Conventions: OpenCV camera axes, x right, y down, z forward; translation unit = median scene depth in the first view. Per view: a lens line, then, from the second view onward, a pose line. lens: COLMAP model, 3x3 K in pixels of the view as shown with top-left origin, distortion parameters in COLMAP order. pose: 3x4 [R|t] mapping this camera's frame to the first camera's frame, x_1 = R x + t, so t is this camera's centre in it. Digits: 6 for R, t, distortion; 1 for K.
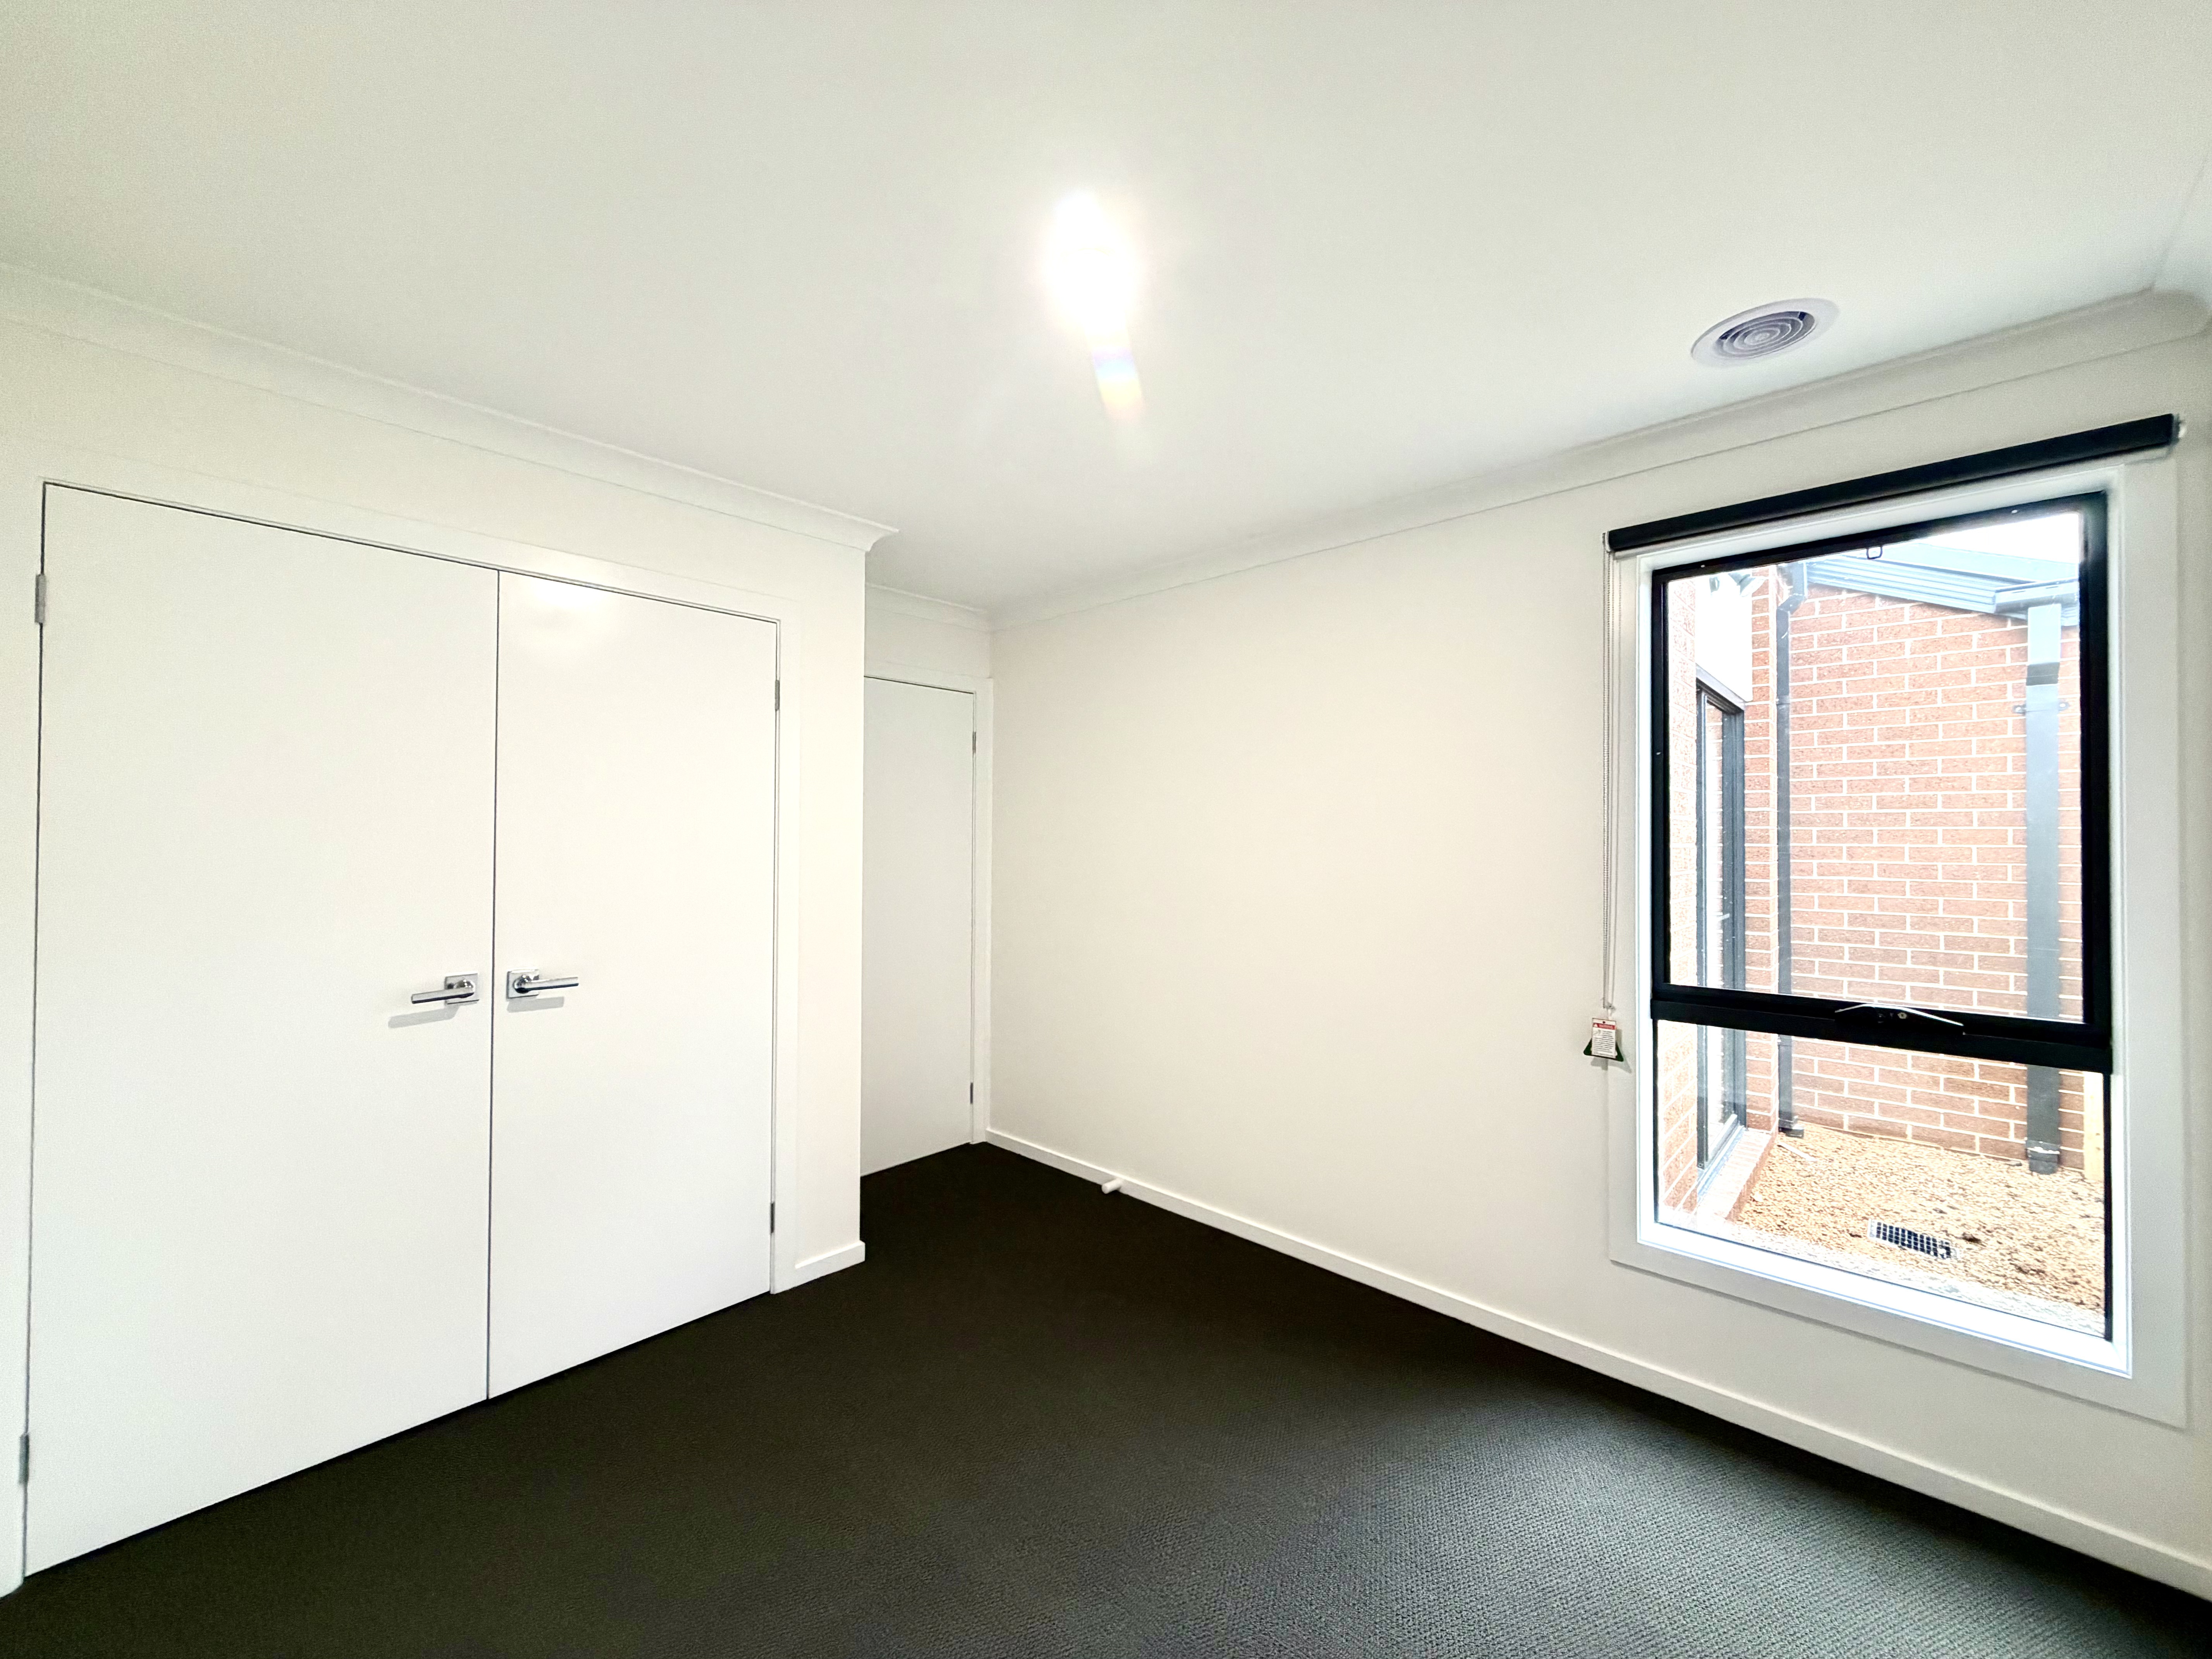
lens RADIAL K [[881.3, 0, 1101.0], [0, 881.3, 828.5], [0, 0, 1]] dist [0.000351, -0.000385]
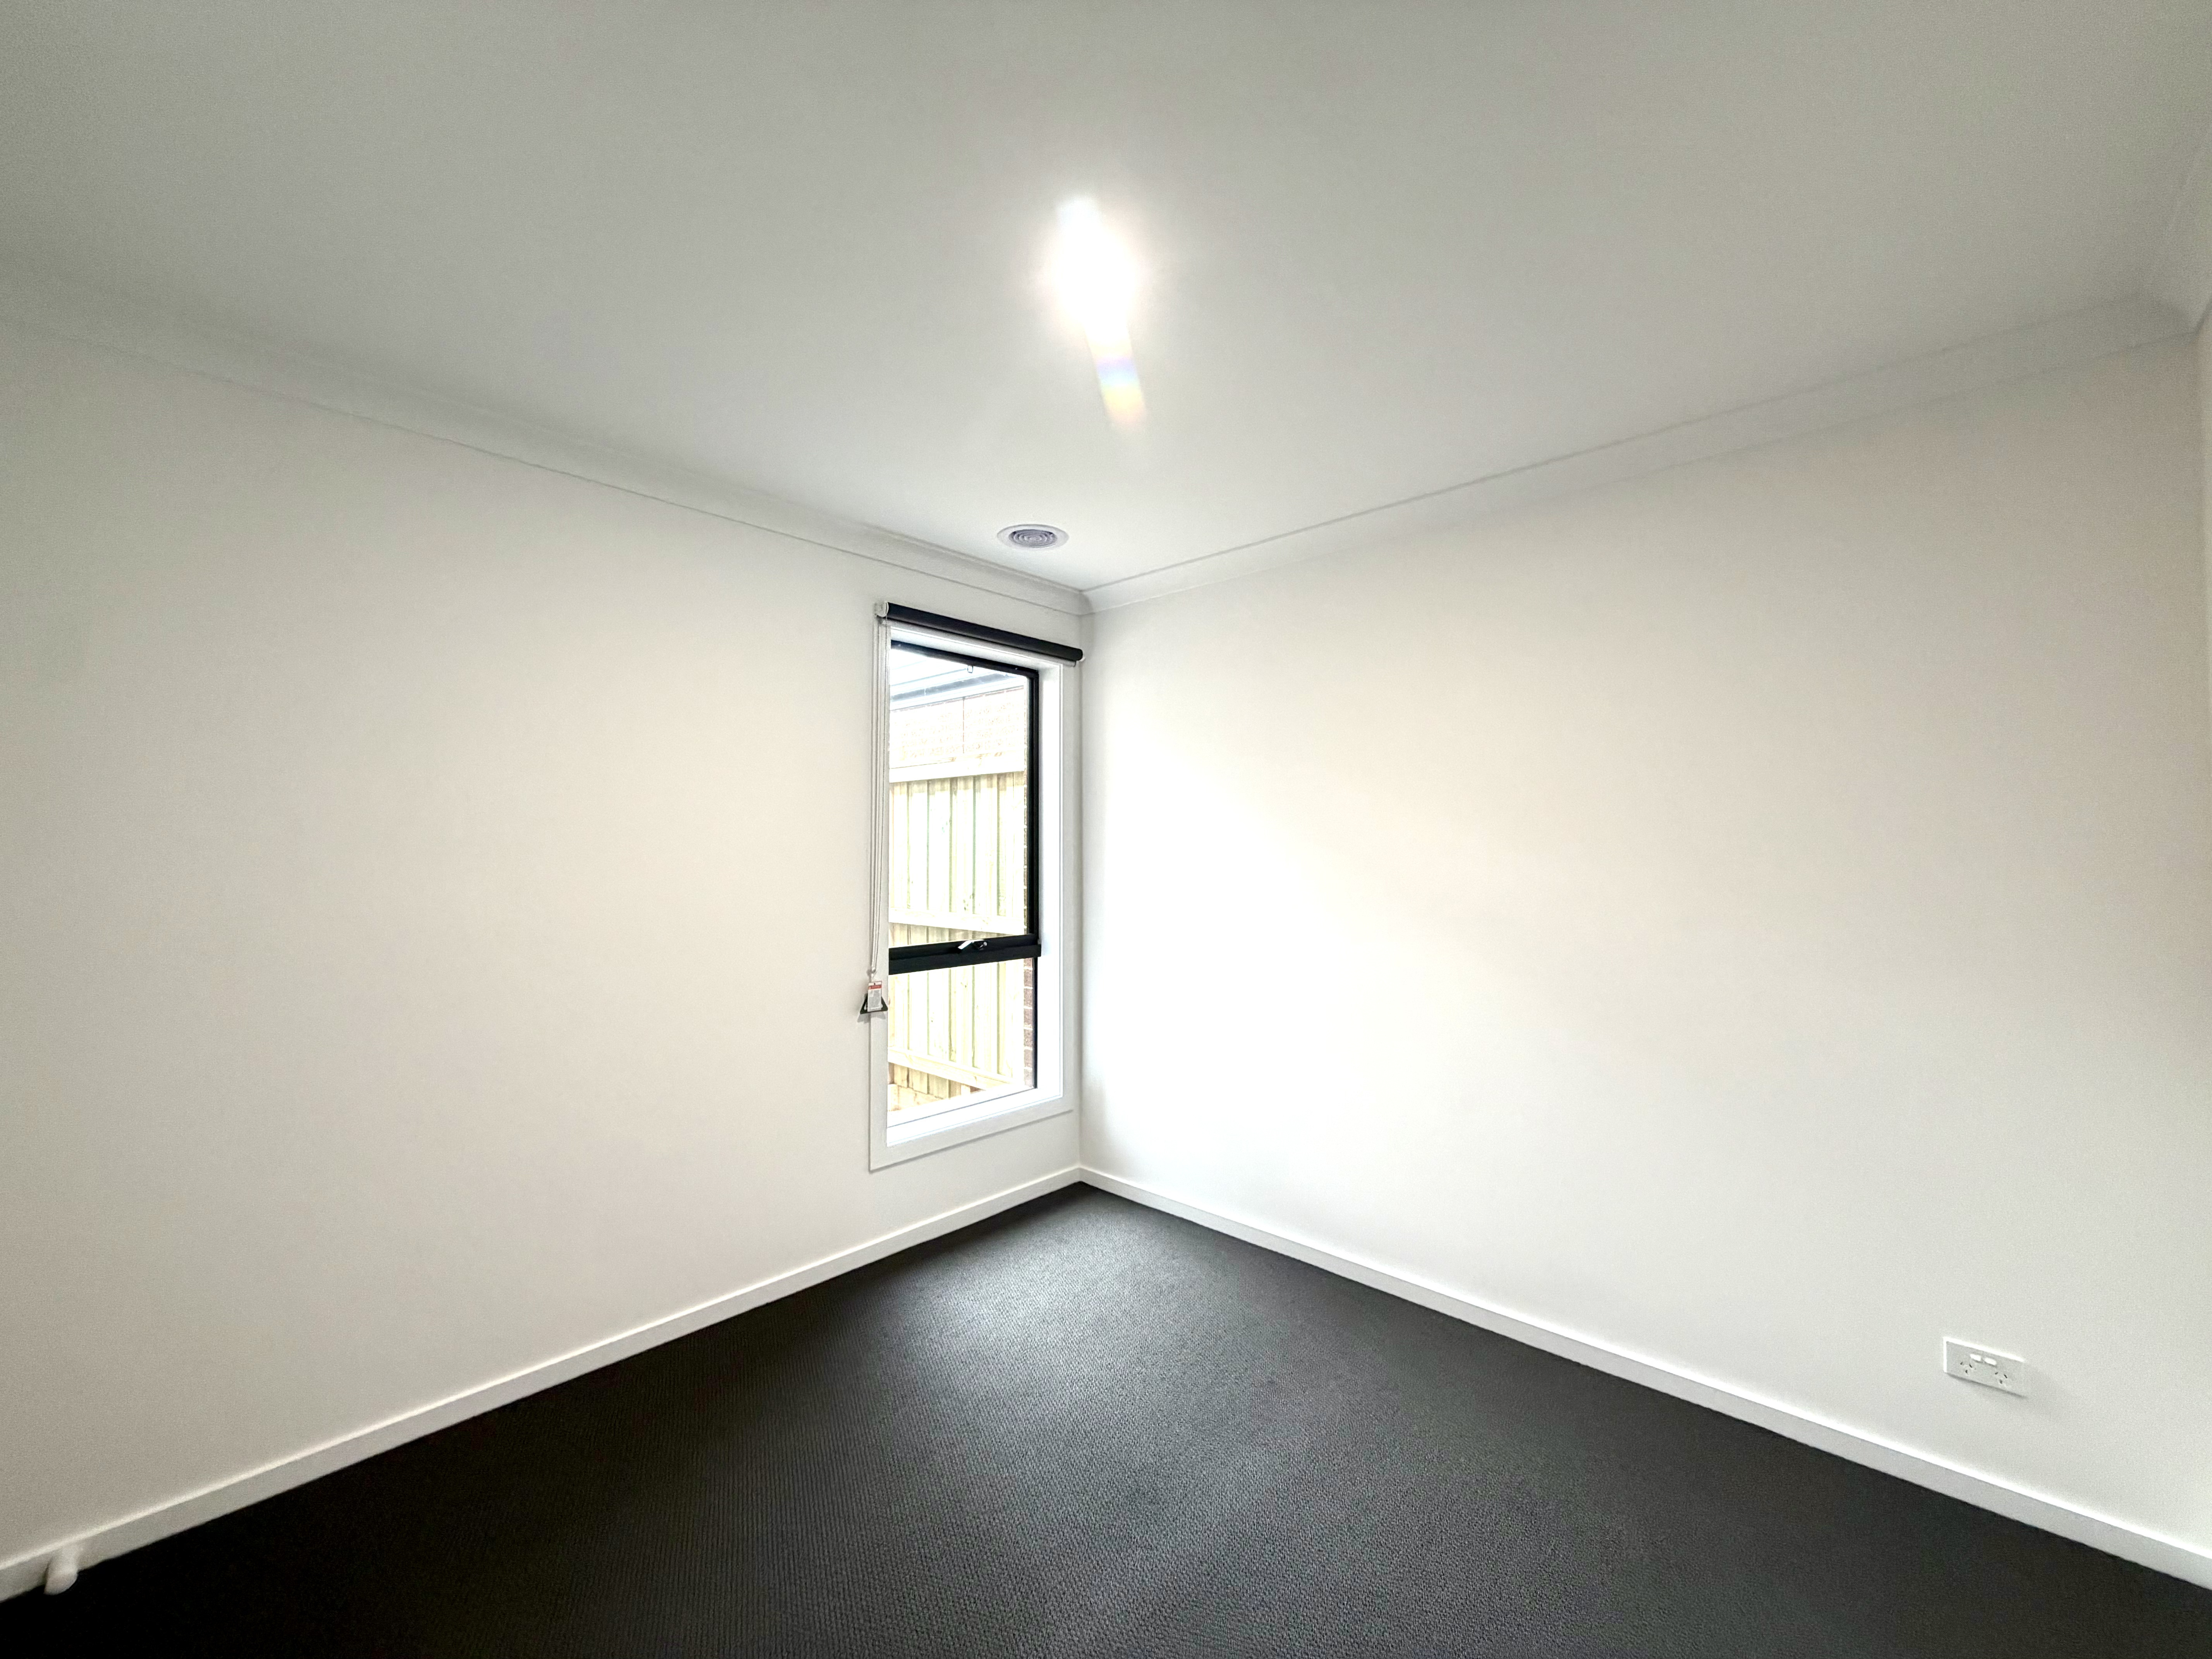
lens RADIAL K [[881.3, 0, 1101.0], [0, 881.3, 828.5], [0, 0, 1]] dist [0.000351, -0.000385]
pose [[-0.008992, 0.010427, 0.999905, -0.807521], [-0.017123, 0.999797, -0.010580, 0.002828], [-0.999813, -0.017217, -0.008812, 0.777924]]
